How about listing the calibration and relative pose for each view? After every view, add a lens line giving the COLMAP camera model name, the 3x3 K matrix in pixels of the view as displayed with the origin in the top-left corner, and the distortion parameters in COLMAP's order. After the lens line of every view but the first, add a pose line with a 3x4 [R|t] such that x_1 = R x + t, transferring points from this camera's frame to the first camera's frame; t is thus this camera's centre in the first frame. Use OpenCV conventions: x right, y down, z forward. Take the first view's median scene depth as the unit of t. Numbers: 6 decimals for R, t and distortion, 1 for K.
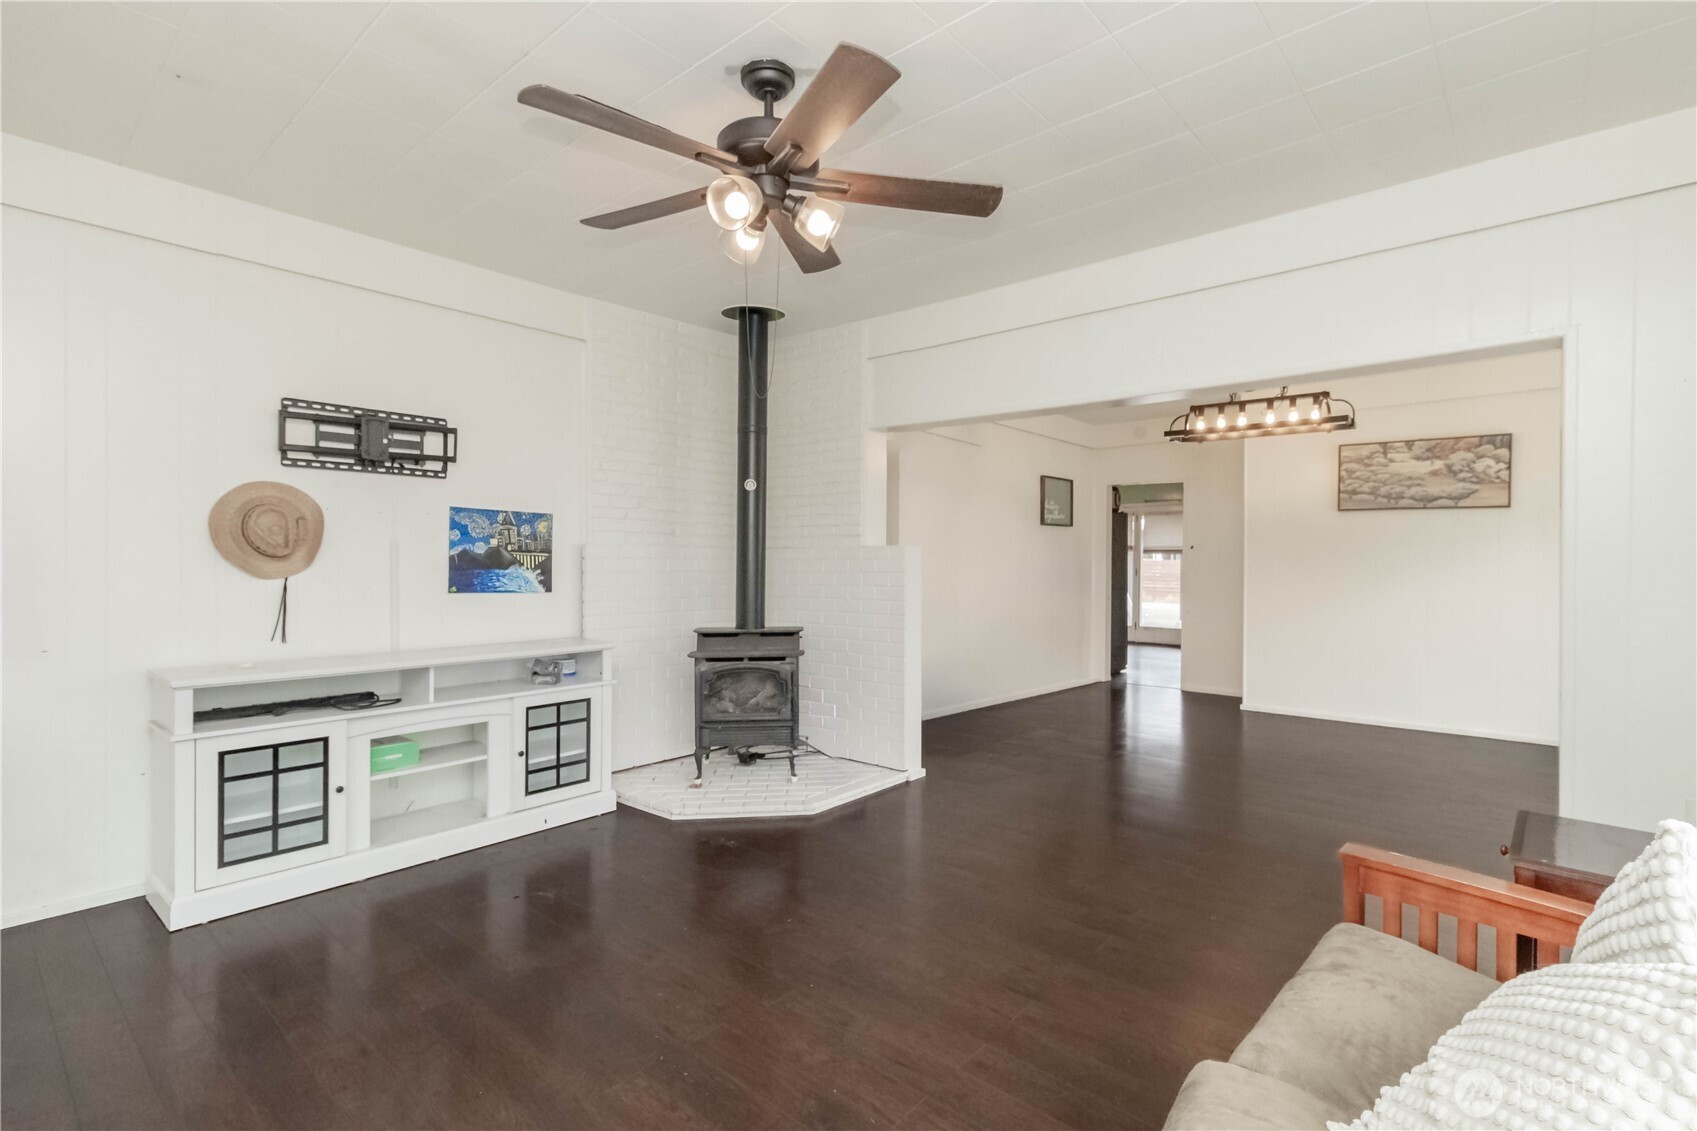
lens RADIAL K [[811.6, 0, 857.7], [0, 811.6, 562.4], [0, 0, 1]] dist [0.013474, -0.000202]
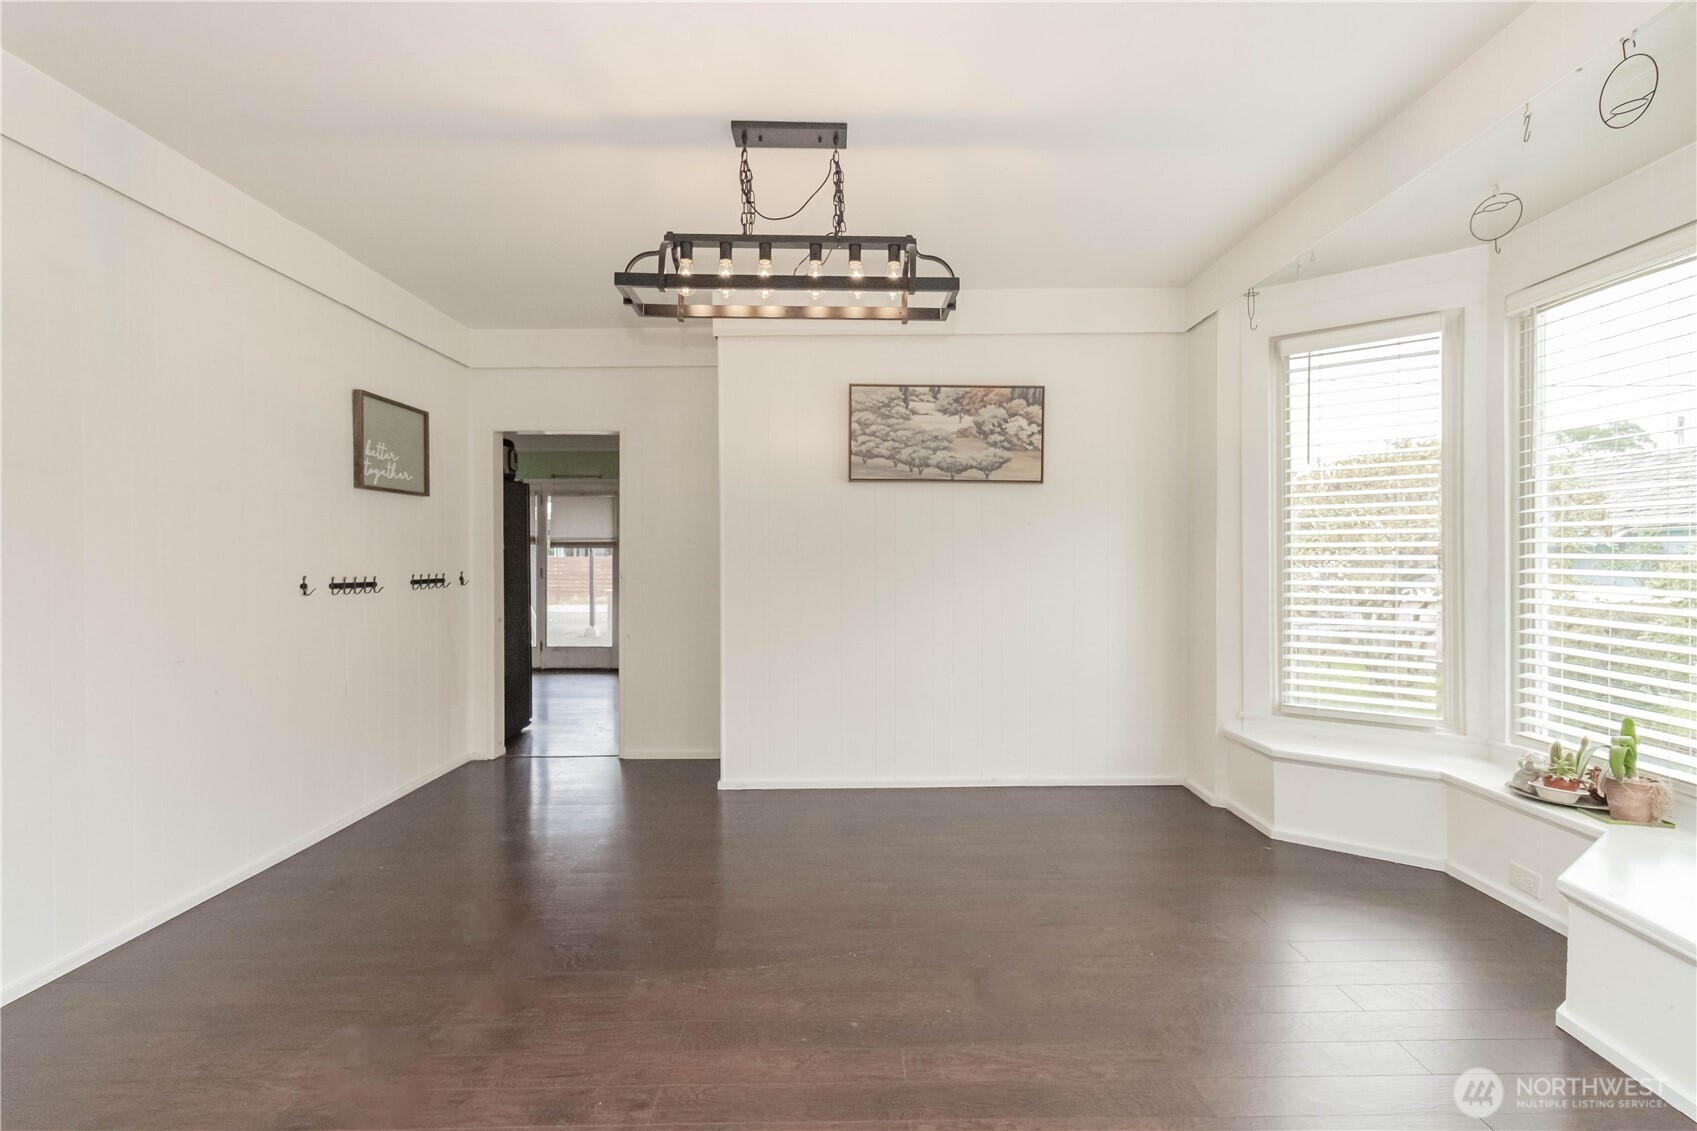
lens RADIAL K [[811.6, 0, 868.3], [0, 811.6, 562.8], [0, 0, 1]] dist [0.013474, -0.000202]
pose [[0.752920, -0.013547, 0.657972, 0.157772], [0.009753, 0.999908, 0.009426, -0.001294], [-0.658039, -0.000680, 0.752983, 0.489381]]
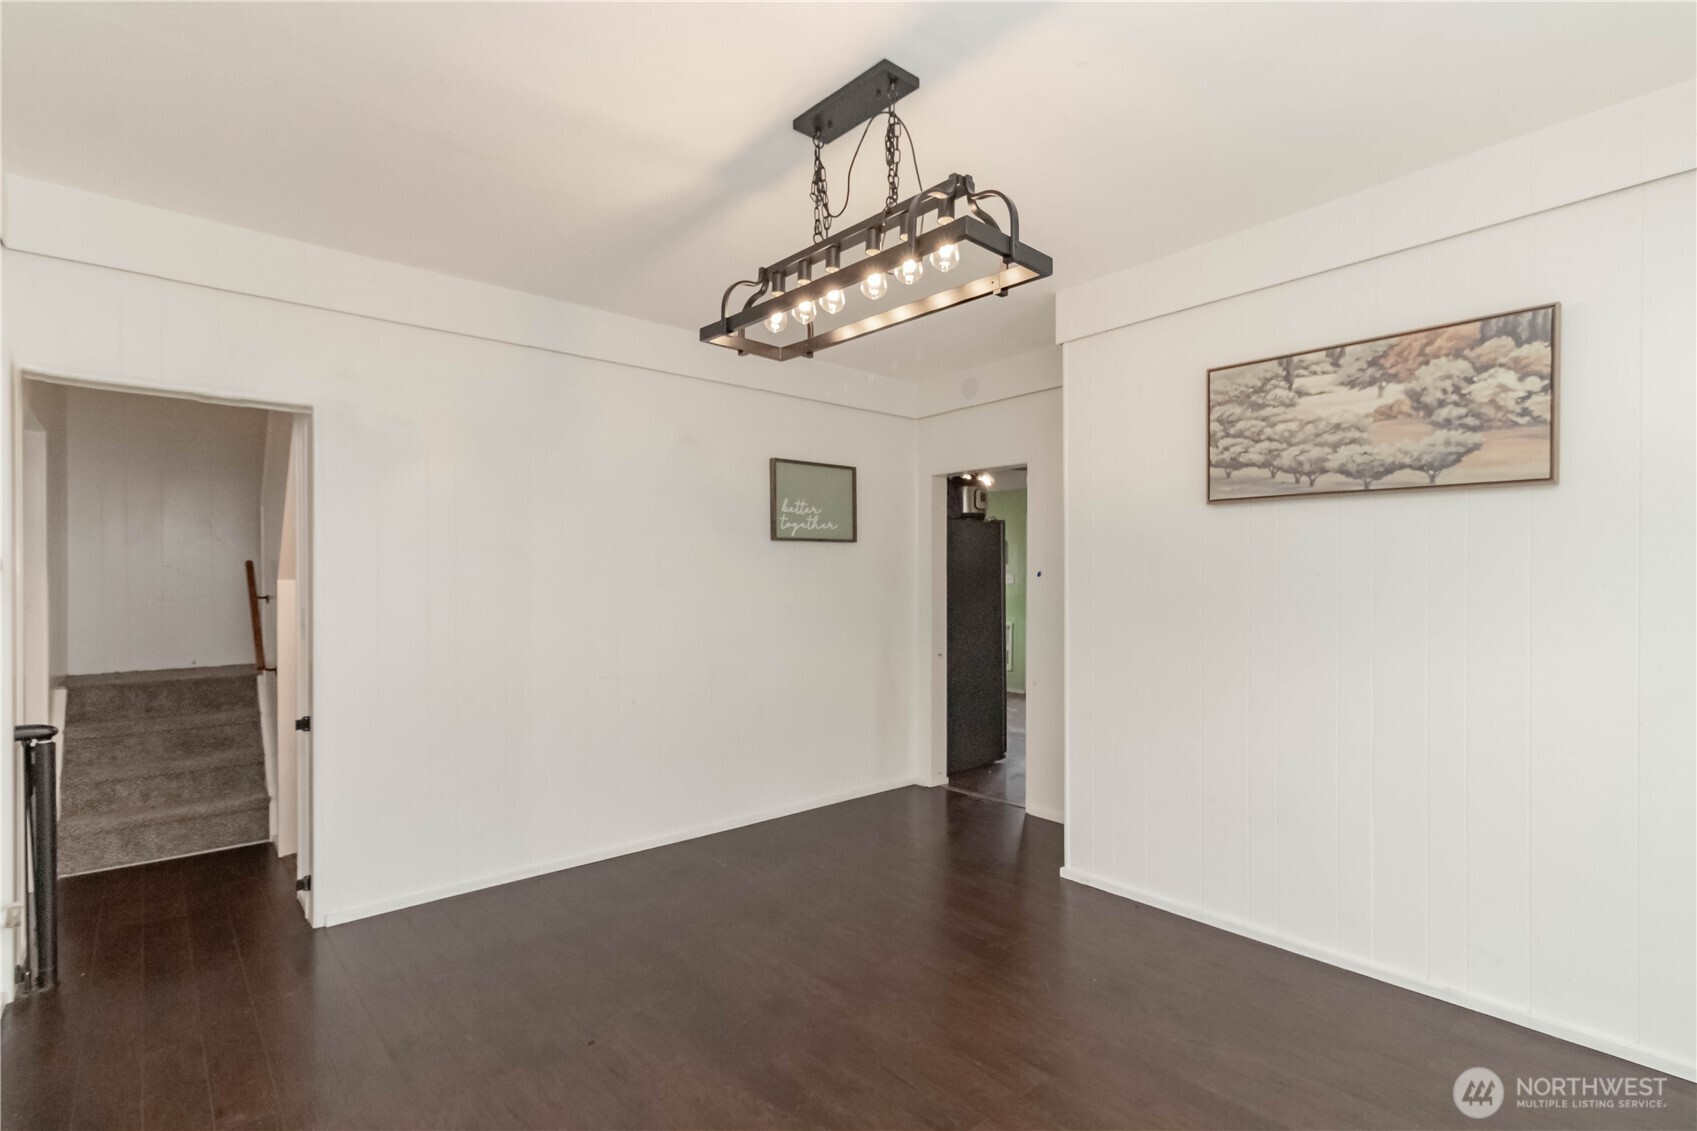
lens RADIAL K [[811.6, 0, 884.1], [0, 811.6, 578.3], [0, 0, 1]] dist [0.013474, -0.000202]
pose [[0.990659, -0.009507, -0.136028, 0.471402], [0.009237, 0.999954, -0.002615, -0.018661], [0.136046, 0.001334, 0.990702, 0.494772]]
